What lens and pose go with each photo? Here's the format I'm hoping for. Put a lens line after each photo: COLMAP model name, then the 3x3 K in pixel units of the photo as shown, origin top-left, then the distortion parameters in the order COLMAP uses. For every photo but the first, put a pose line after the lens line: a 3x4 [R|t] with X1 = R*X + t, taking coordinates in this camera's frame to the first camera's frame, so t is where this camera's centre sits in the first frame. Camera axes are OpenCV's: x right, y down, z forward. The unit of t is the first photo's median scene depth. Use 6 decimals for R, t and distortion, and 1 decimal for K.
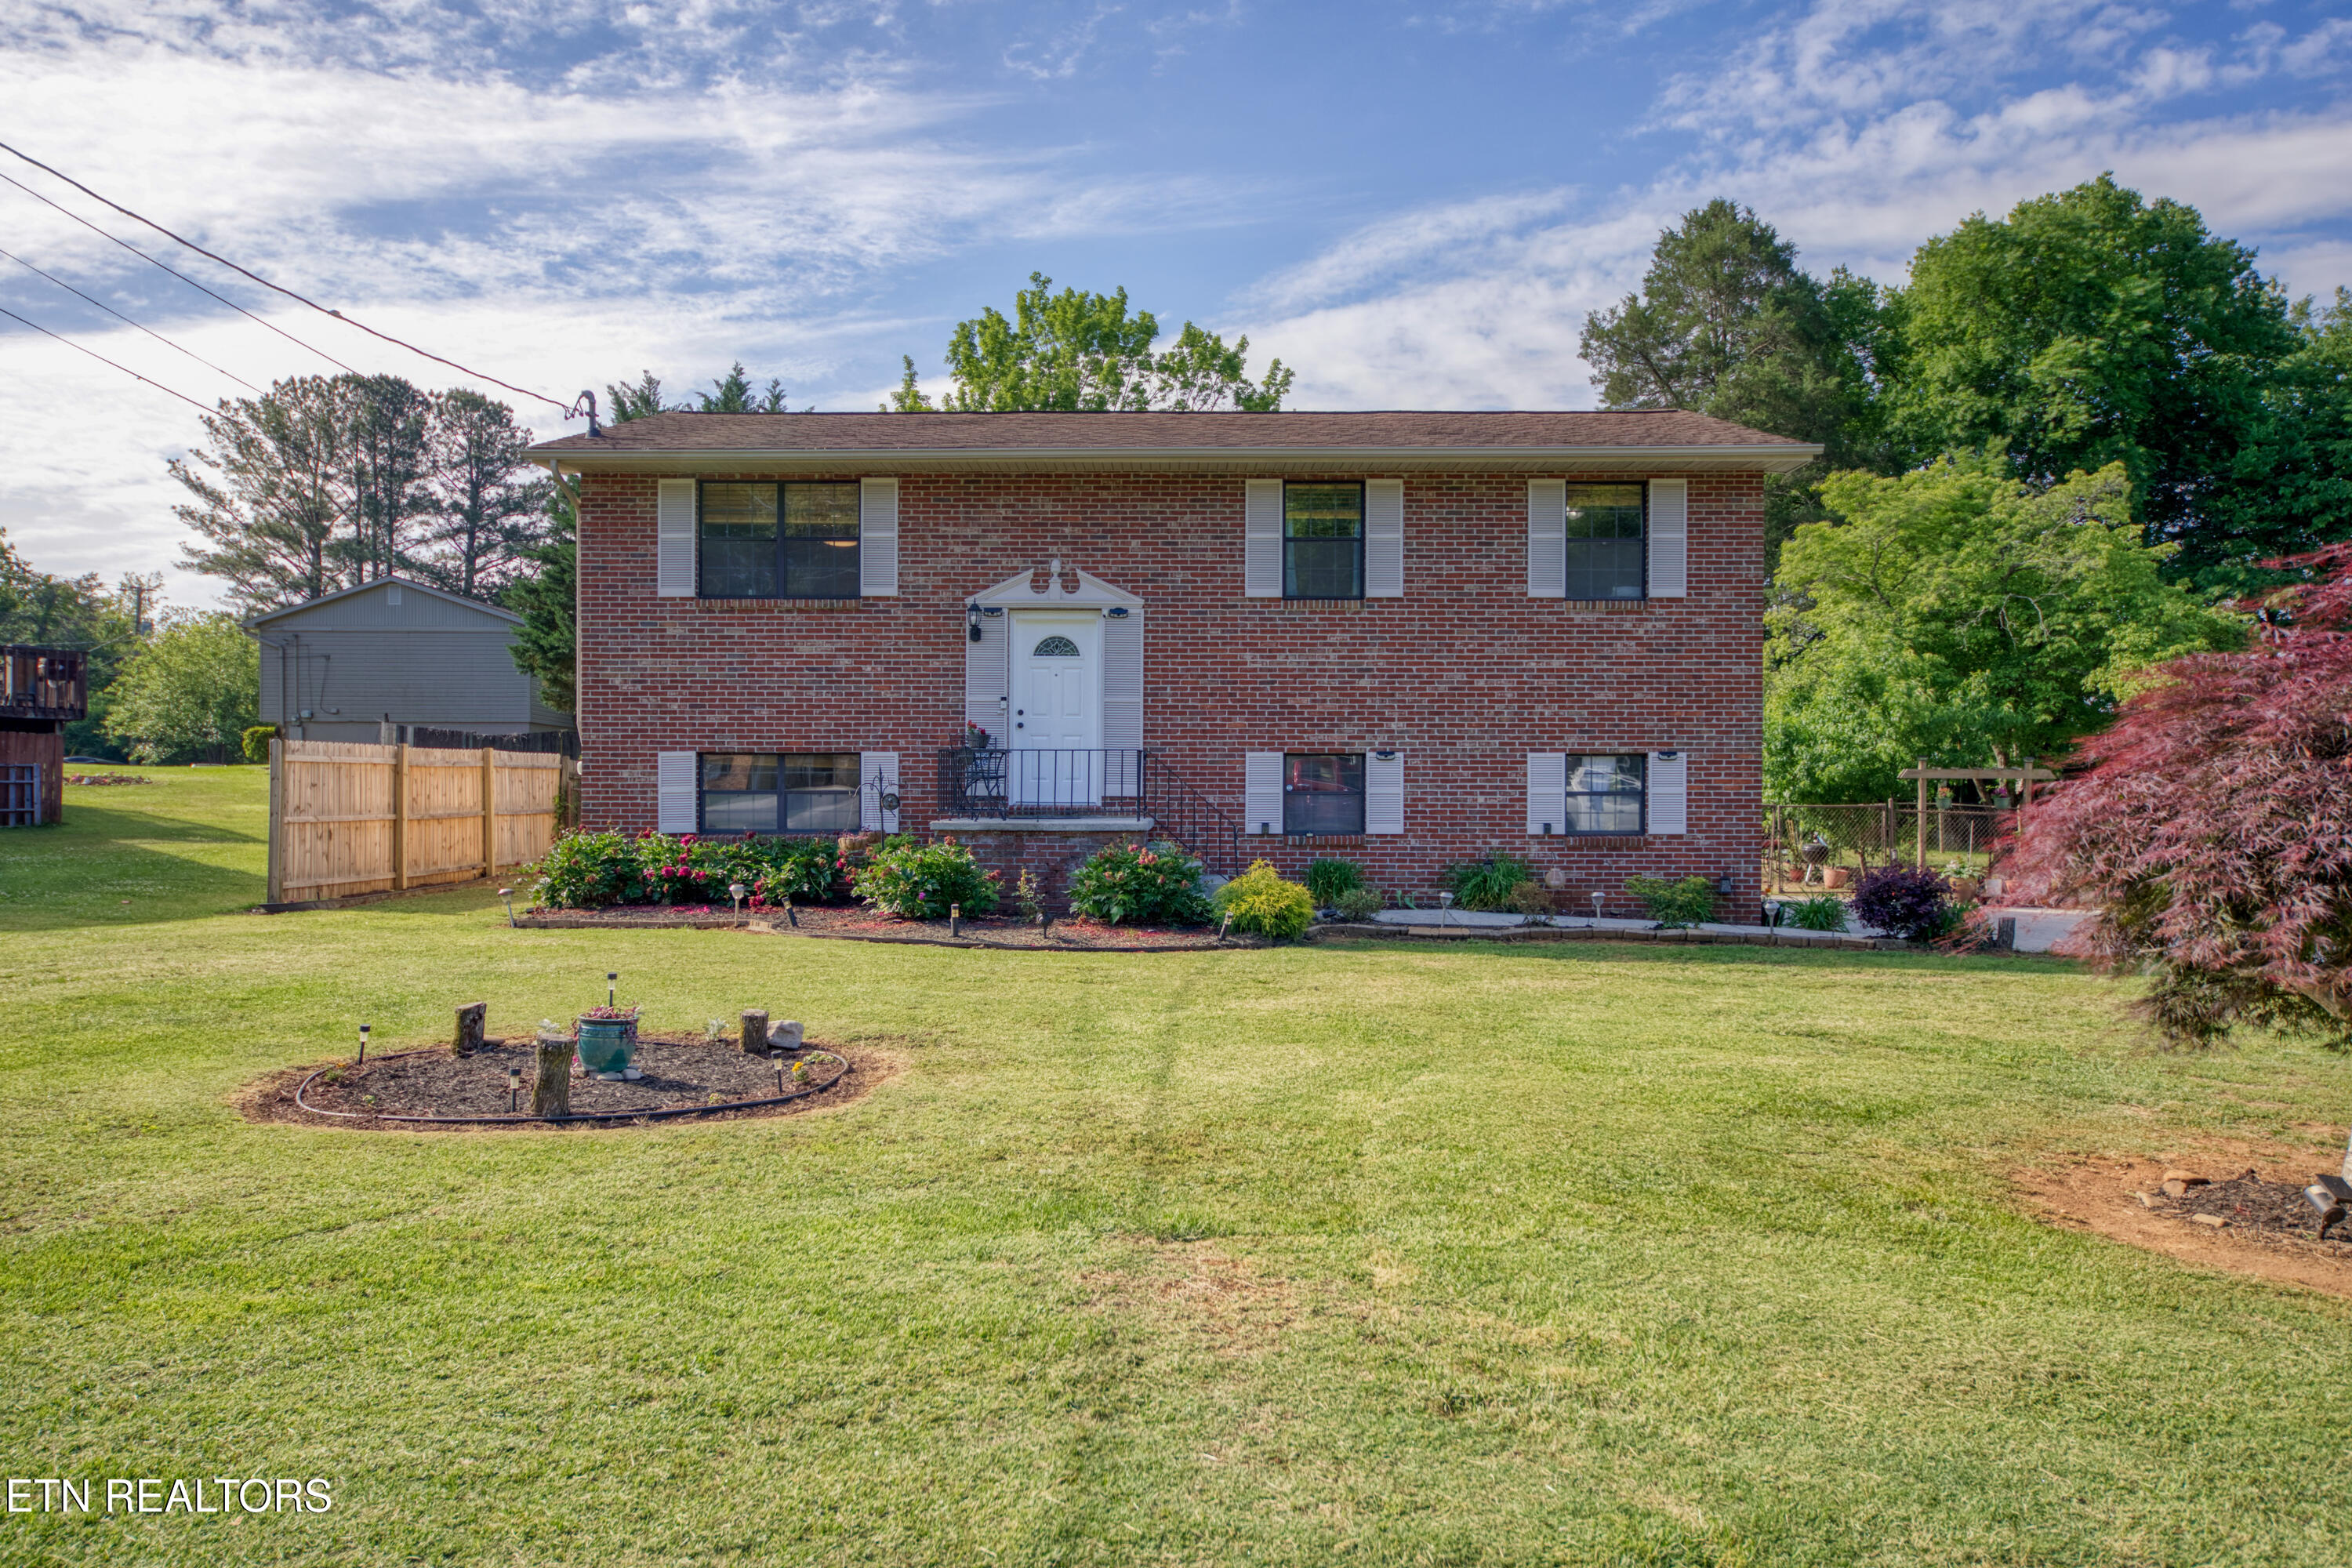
lens RADIAL K [[1588.0, 0, 1173.8], [0, 1588.0, 783.0], [0, 0, 1]] dist [0.025347, 0.008206]
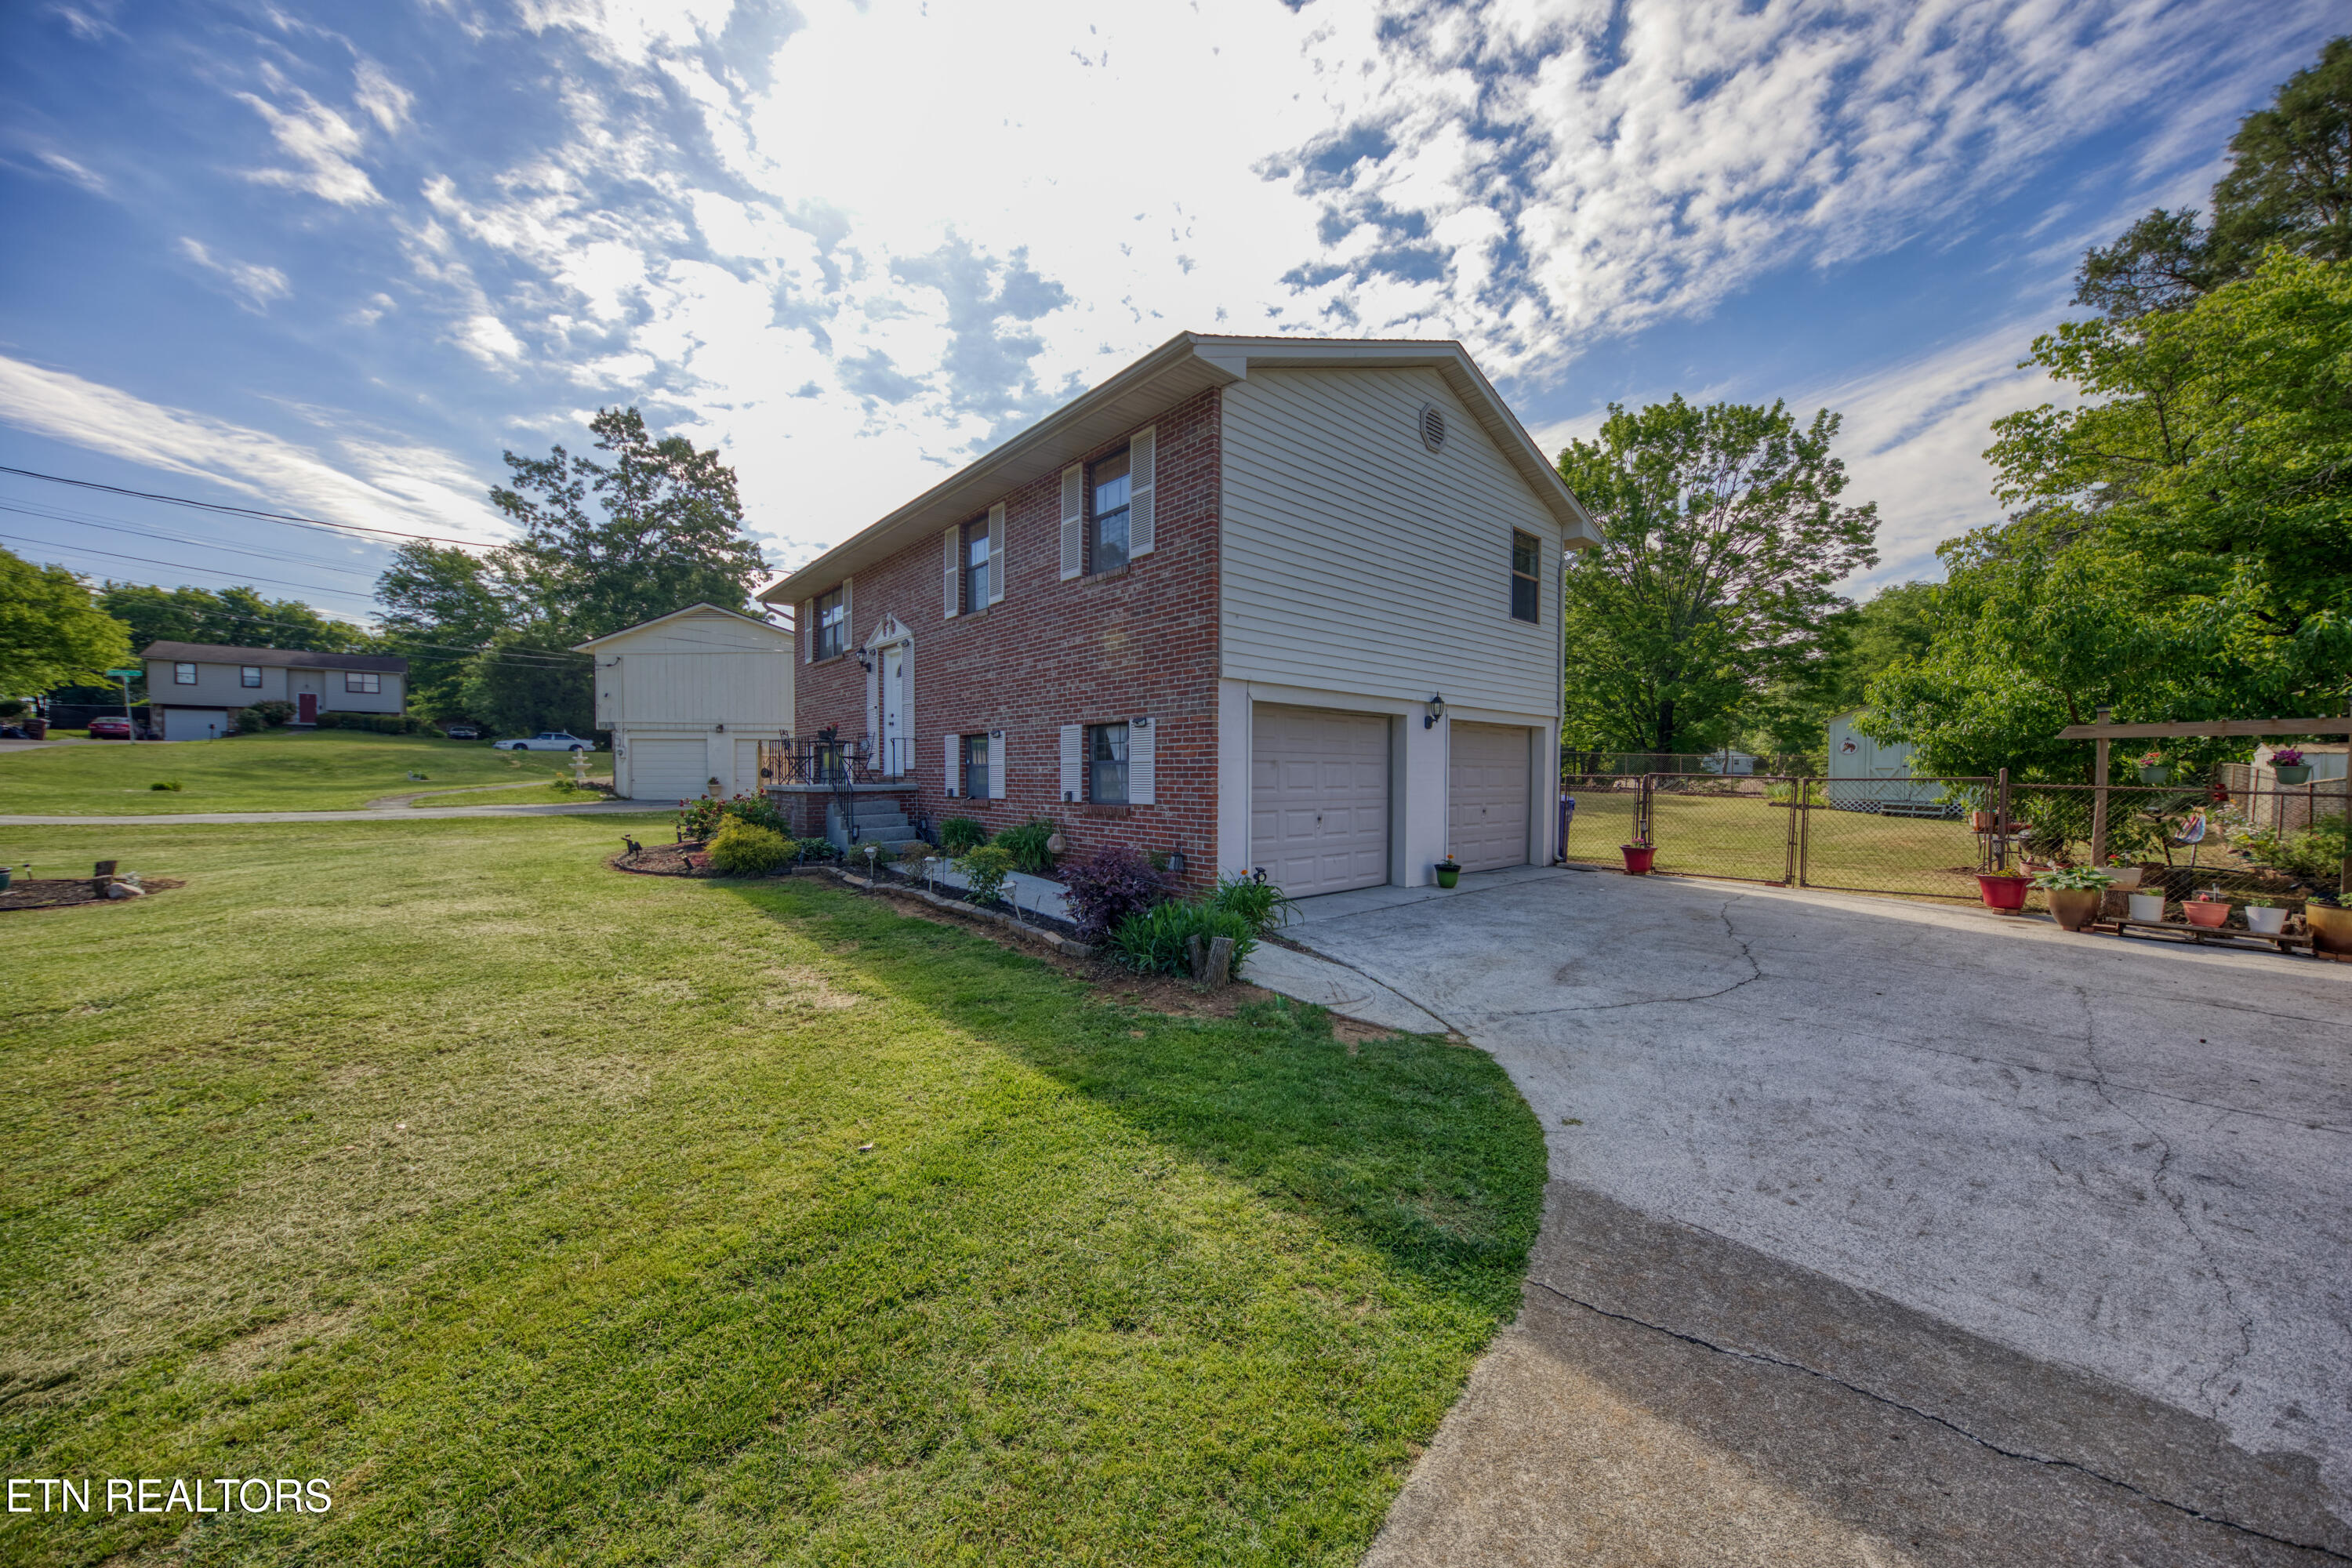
lens RADIAL K [[828.1, 0, 1172.0], [0, 828.1, 790.4], [0, 0, 1]] dist [-0.002352, -0.000142]
pose [[0.644670, 0.010685, -0.764387, 0.701597], [0.005919, 0.999803, 0.018968, 0.014518], [0.764438, -0.016753, 0.644479, 0.692114]]
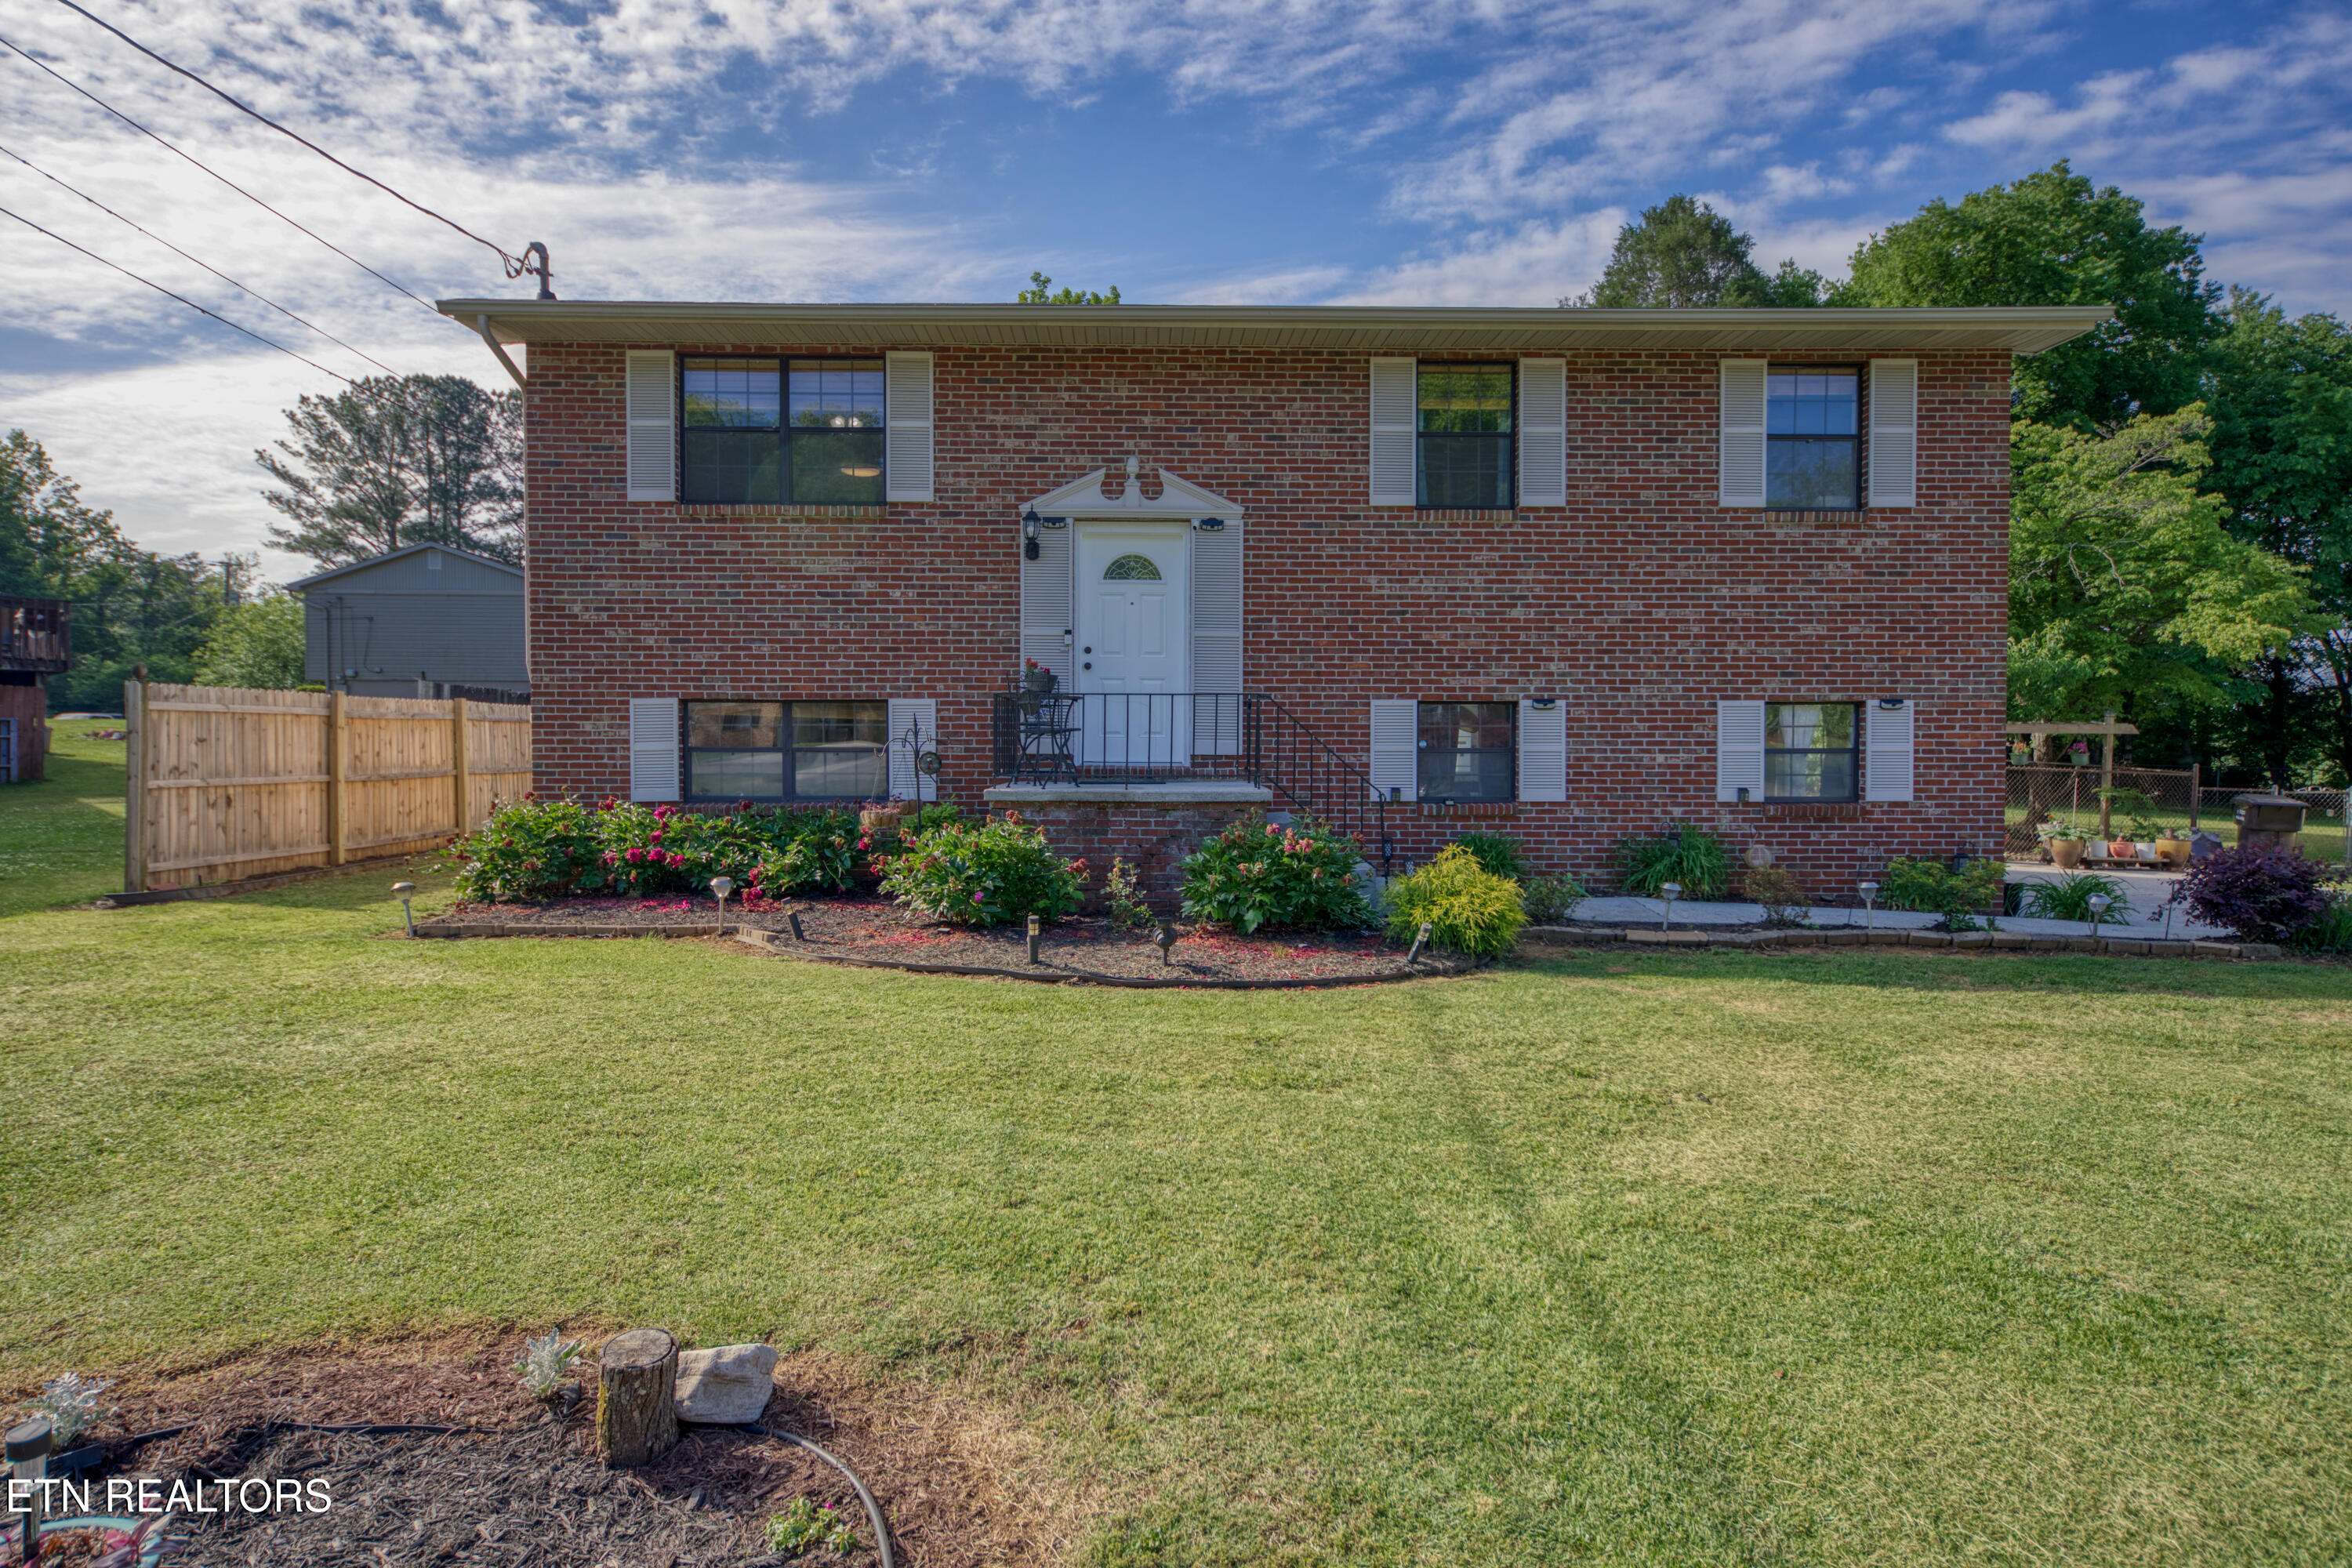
lens RADIAL K [[1385.4, 0, 1186.9], [0, 1385.4, 770.5], [0, 0, 1]] dist [0.024659, -0.002710]
pose [[0.999699, -0.000576, 0.024544, -0.064027], [0.000009, 0.999733, 0.023103, 0.000168], [-0.024550, -0.023096, 0.999432, 0.300646]]
